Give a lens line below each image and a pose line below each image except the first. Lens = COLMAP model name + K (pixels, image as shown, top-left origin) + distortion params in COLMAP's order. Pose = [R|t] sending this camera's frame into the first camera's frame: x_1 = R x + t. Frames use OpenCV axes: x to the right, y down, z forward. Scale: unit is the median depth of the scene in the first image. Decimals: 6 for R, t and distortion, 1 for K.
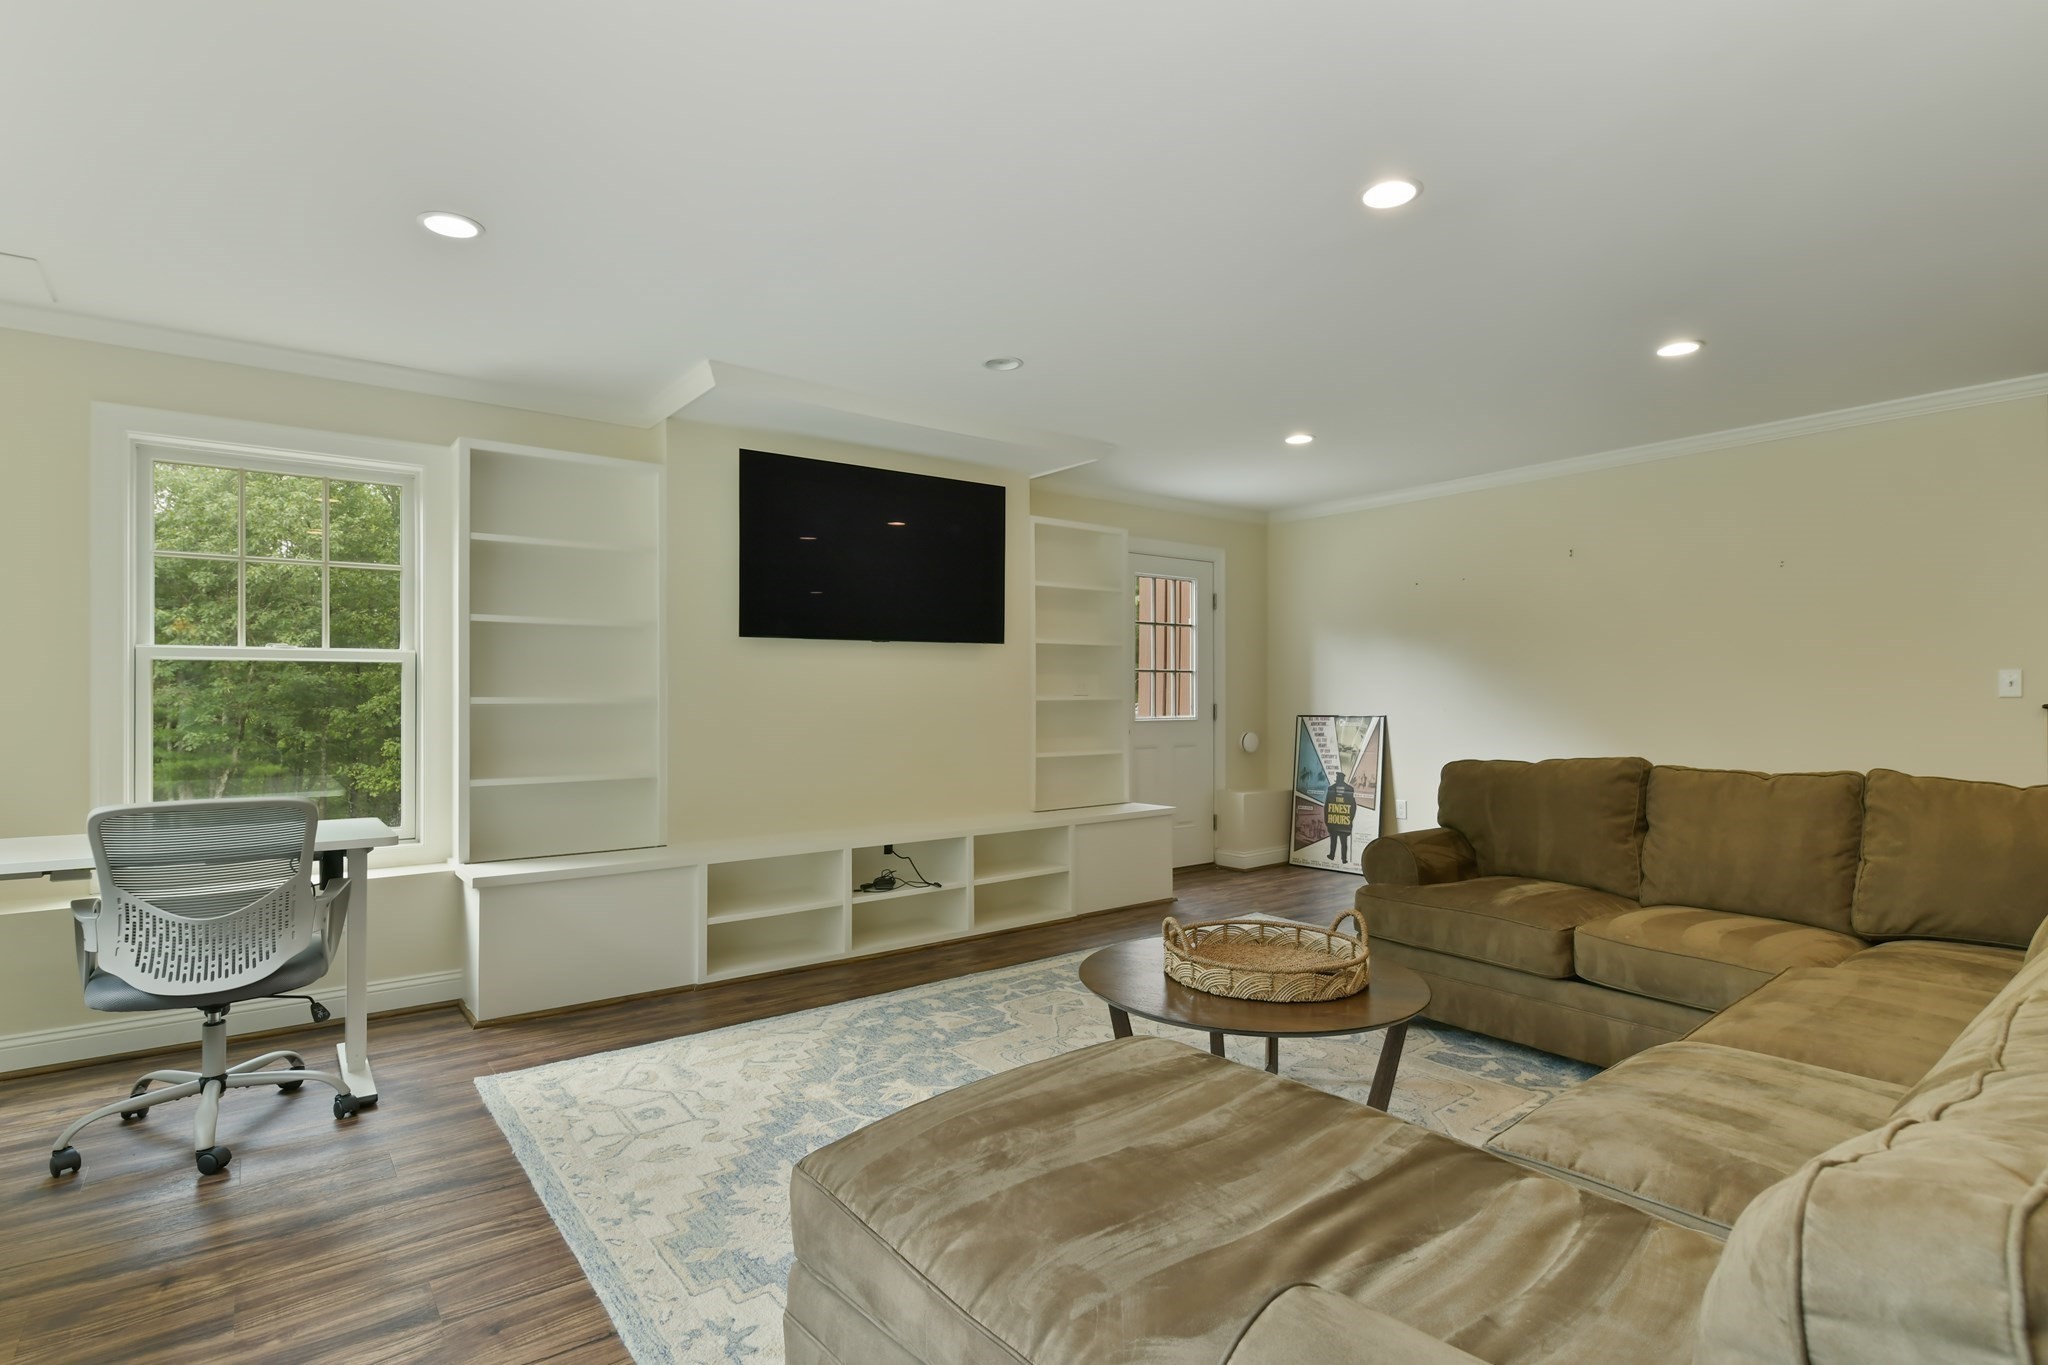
lens RADIAL K [[1018.7, 0, 1024.0], [0, 1018.7, 682.5], [0, 0, 1]] dist [0.002105, 0.000152]
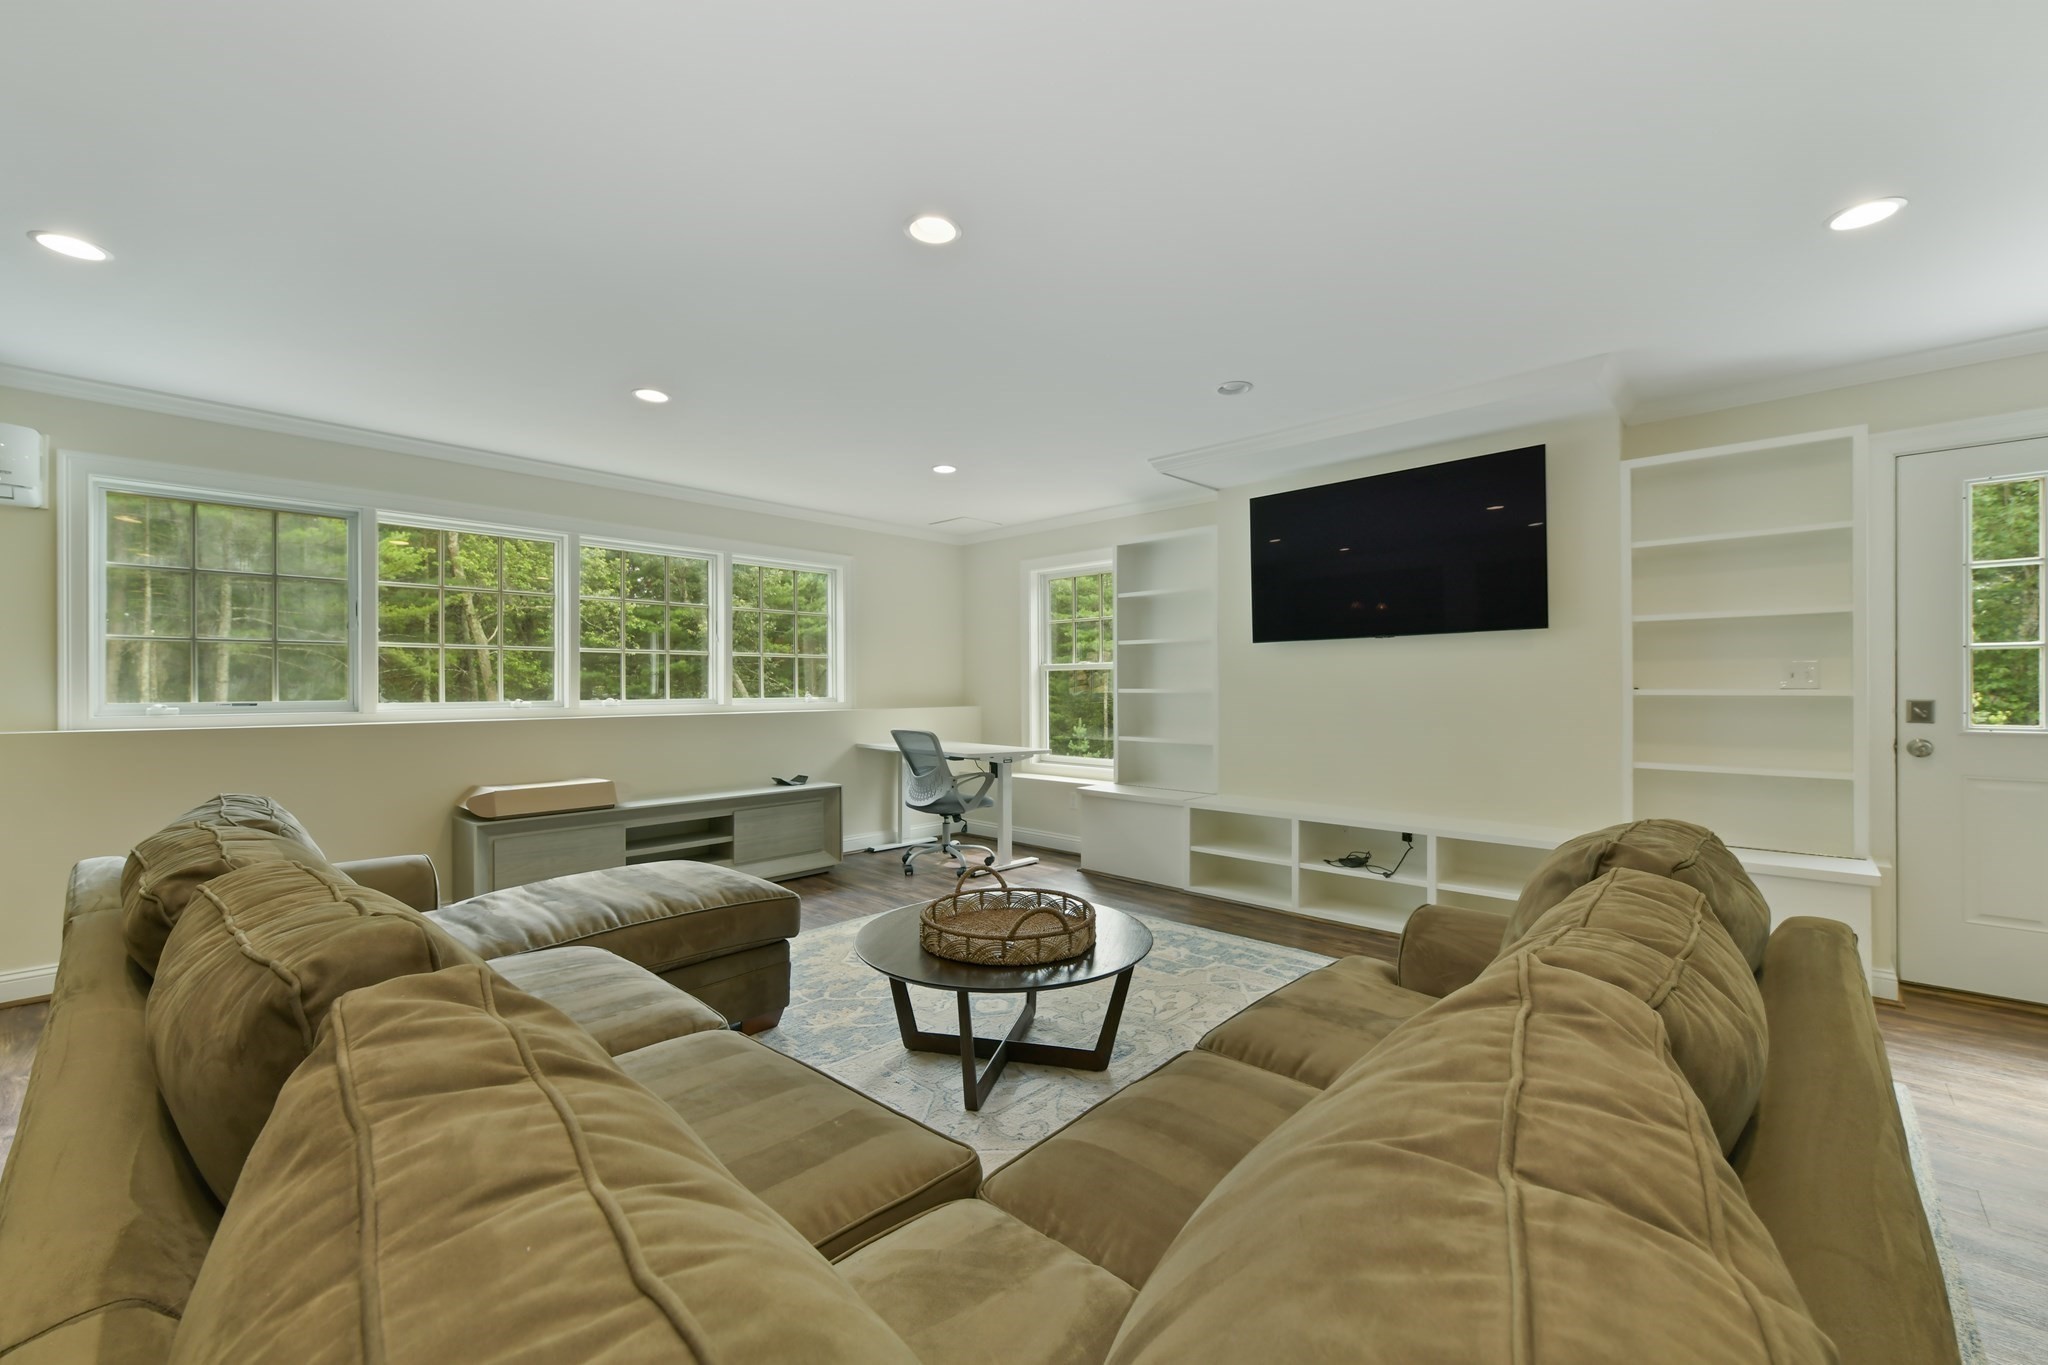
lens RADIAL K [[814.1, 0, 1024.0], [0, 814.1, 682.5], [0, 0, 1]] dist [-0.000200, -0.000011]
pose [[0.147106, -0.000673, -0.989121, 0.707577], [0.014367, 0.999896, 0.001457, 0.000232], [0.989016, -0.014425, 0.147100, 0.555690]]
